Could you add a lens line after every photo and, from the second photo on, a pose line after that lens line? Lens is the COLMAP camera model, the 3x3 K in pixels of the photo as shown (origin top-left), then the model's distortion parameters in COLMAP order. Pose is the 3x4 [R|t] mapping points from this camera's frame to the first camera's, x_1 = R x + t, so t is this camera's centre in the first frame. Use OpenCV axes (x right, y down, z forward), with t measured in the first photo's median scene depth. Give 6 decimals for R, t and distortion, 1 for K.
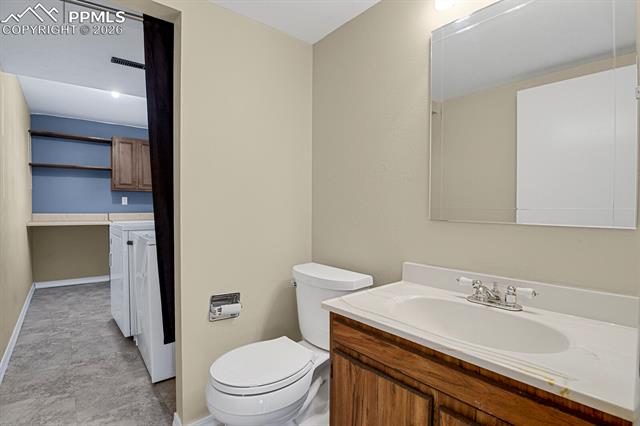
lens RADIAL K [[316.5, 0, 320.1], [0, 316.5, 214.2], [0, 0, 1]] dist [-0.034784, 0.000383]
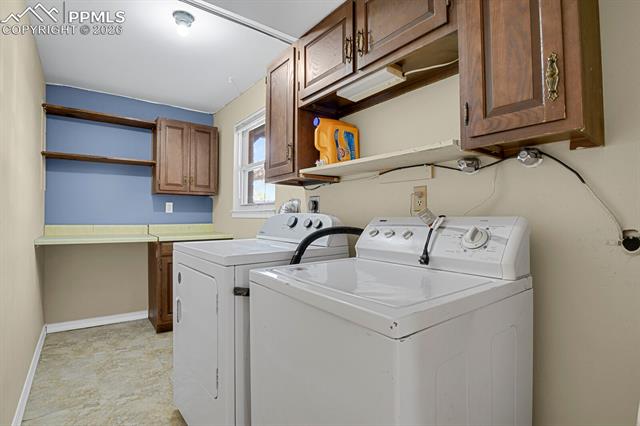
lens RADIAL K [[316.5, 0, 319.7], [0, 316.5, 213.6], [0, 0, 1]] dist [-0.034784, 0.000383]
pose [[0.999563, 0.001821, -0.029508, -0.289646], [-0.002751, 0.999500, -0.031487, -0.007910], [0.029436, 0.031555, 0.999068, 0.316457]]
